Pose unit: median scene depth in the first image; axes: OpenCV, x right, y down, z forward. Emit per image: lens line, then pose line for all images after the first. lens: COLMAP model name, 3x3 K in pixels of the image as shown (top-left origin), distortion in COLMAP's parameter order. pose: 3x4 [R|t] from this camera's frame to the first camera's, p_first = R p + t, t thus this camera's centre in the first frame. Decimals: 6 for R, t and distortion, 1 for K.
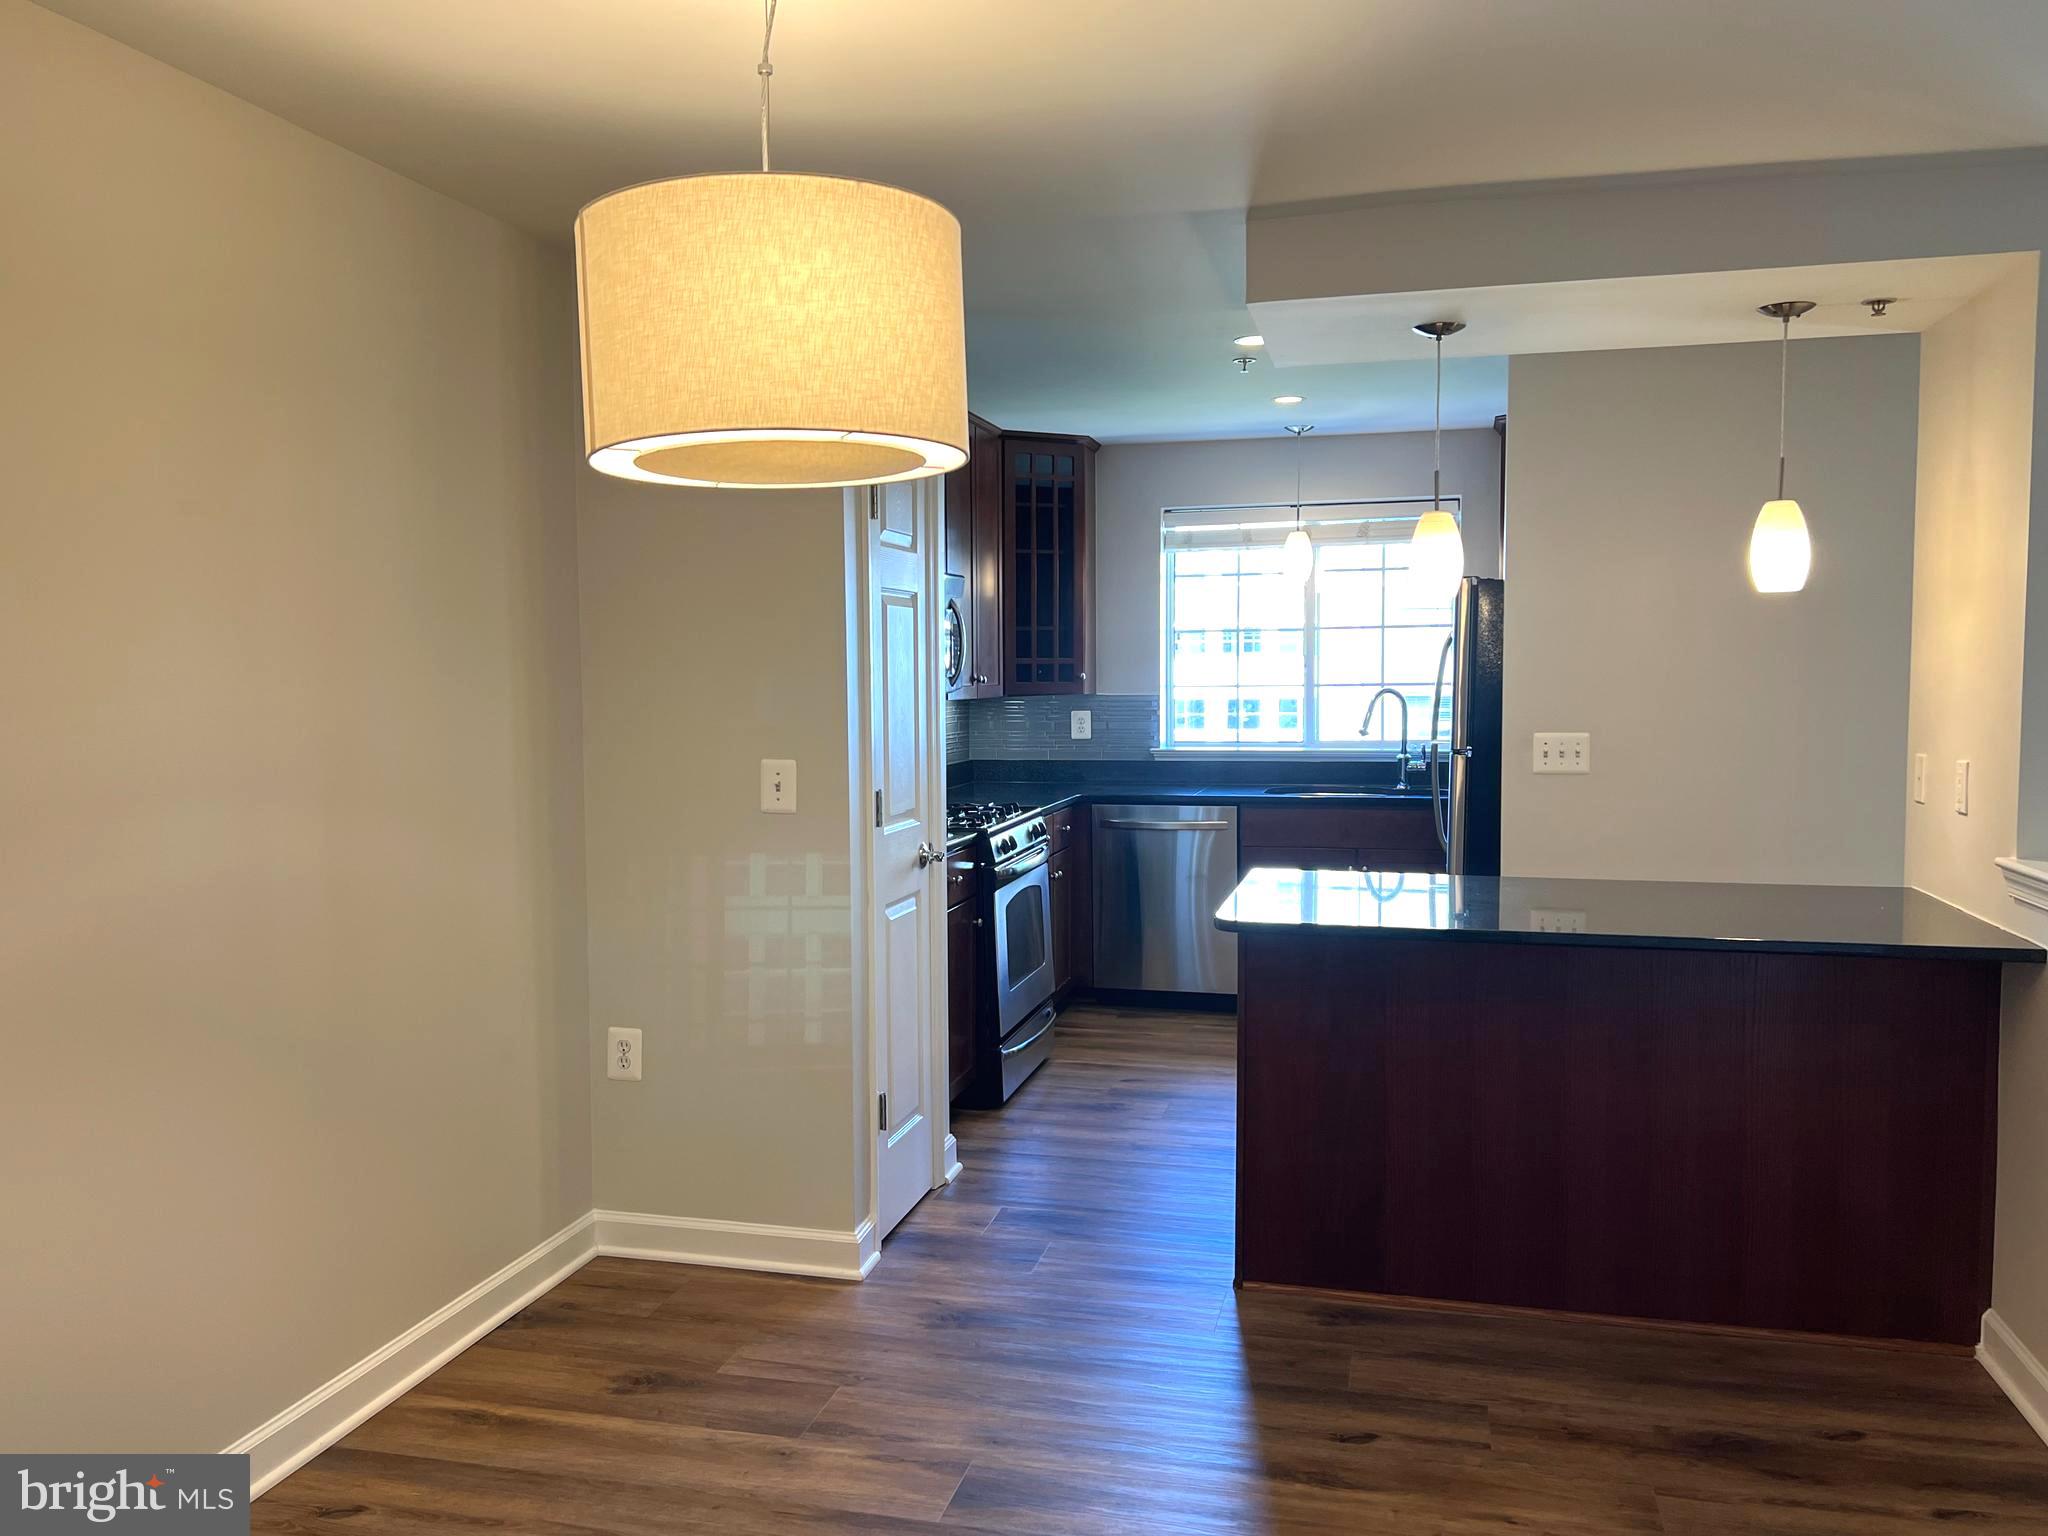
lens RADIAL K [[1665.5, 0, 1027.0], [0, 1665.5, 777.7], [0, 0, 1]] dist [0.041757, -0.031602]
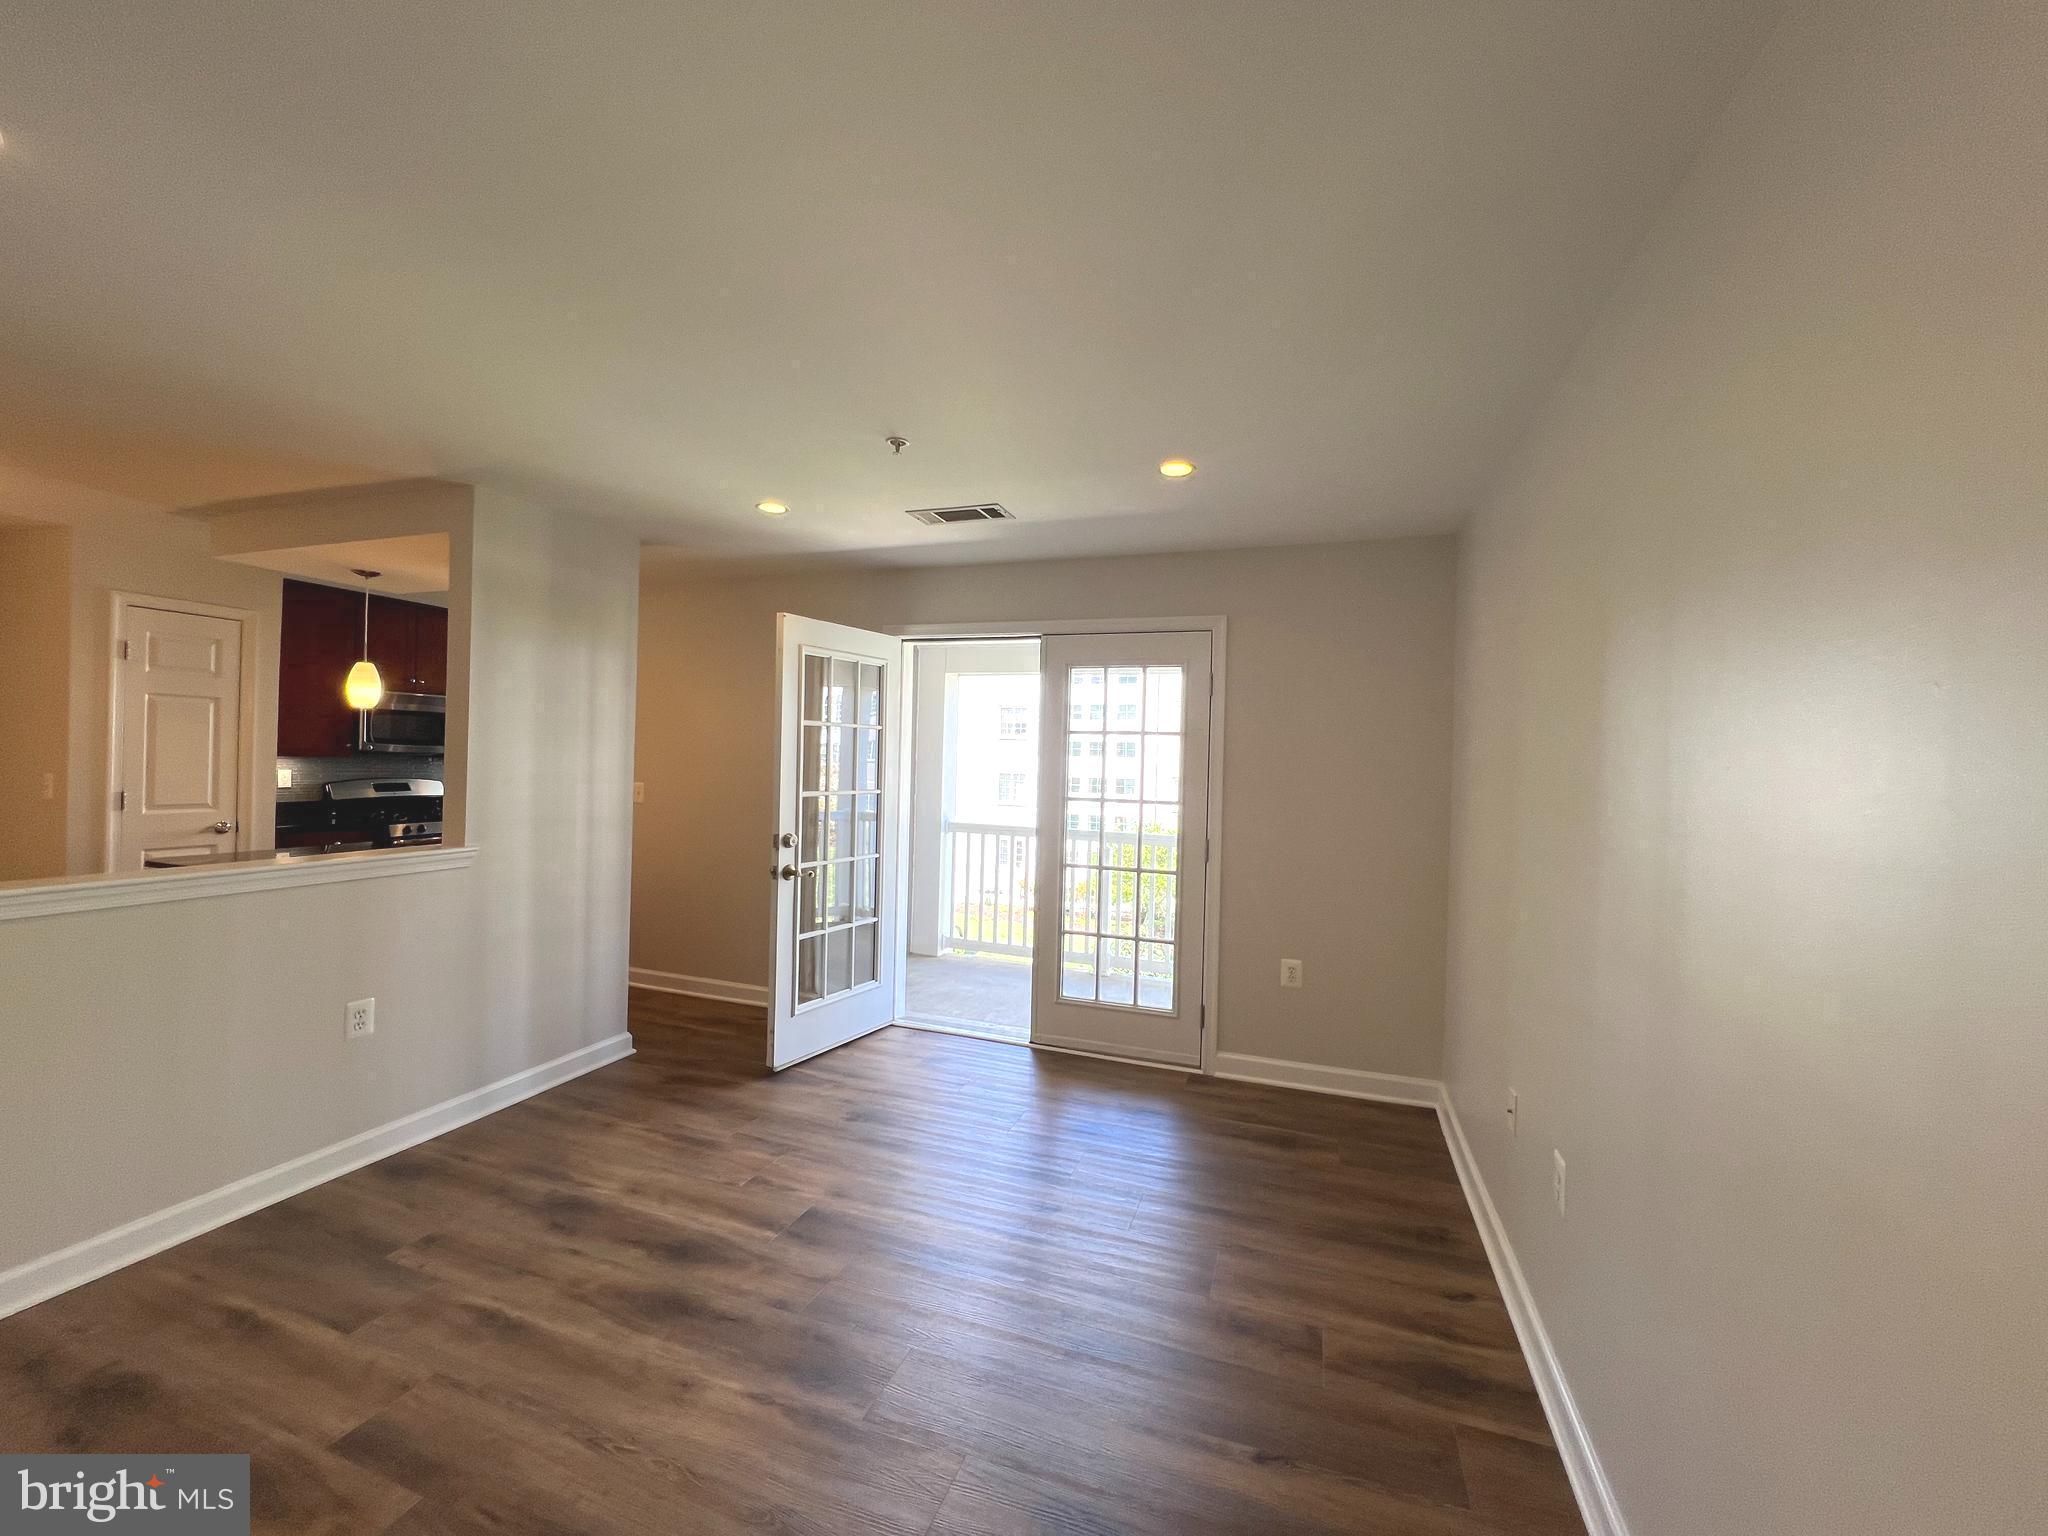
lens RADIAL K [[817.2, 0, 1022.9], [0, 817.2, 765.3], [0, 0, 1]] dist [-0.003299, 0.000656]
pose [[0.994160, 0.034617, -0.102217, 1.180767], [-0.040760, 0.997447, -0.058635, -0.012132], [0.099926, 0.062459, 0.993033, 0.126058]]
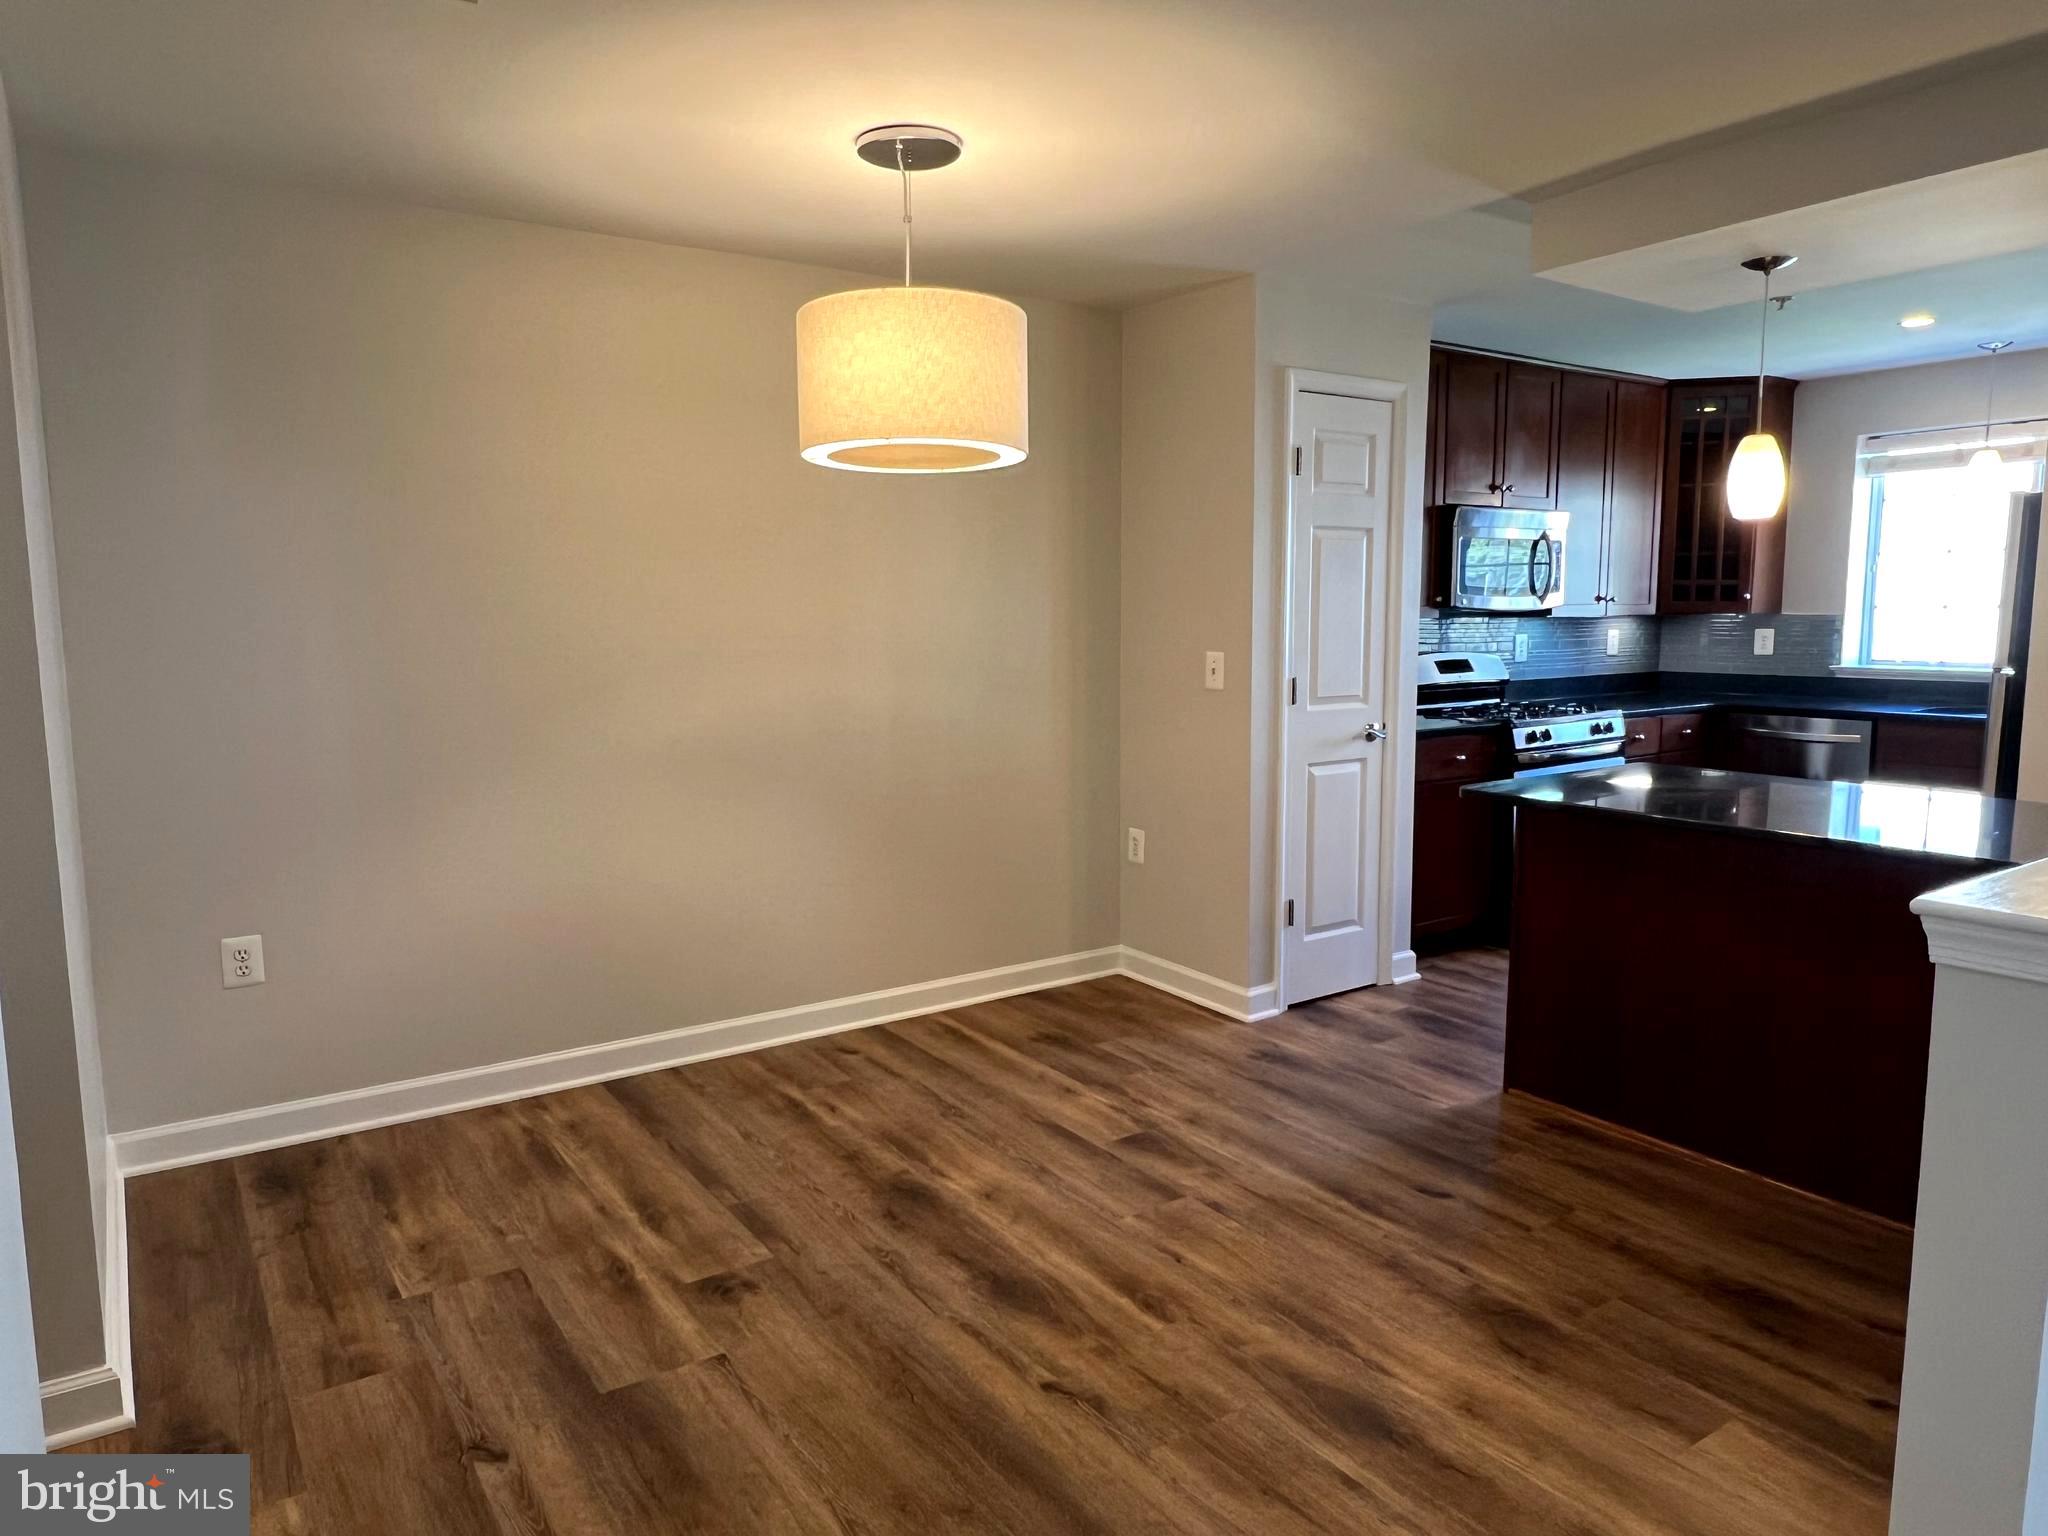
lens RADIAL K [[1319.3, 0, 1027.6], [0, 1319.3, 774.3], [0, 0, 1]] dist [-0.000171, -0.004568]
pose [[0.749231, 0.086757, -0.656602, 0.491098], [-0.042344, 0.995630, 0.083235, 0.006345], [0.660954, -0.034559, 0.749630, 0.048893]]
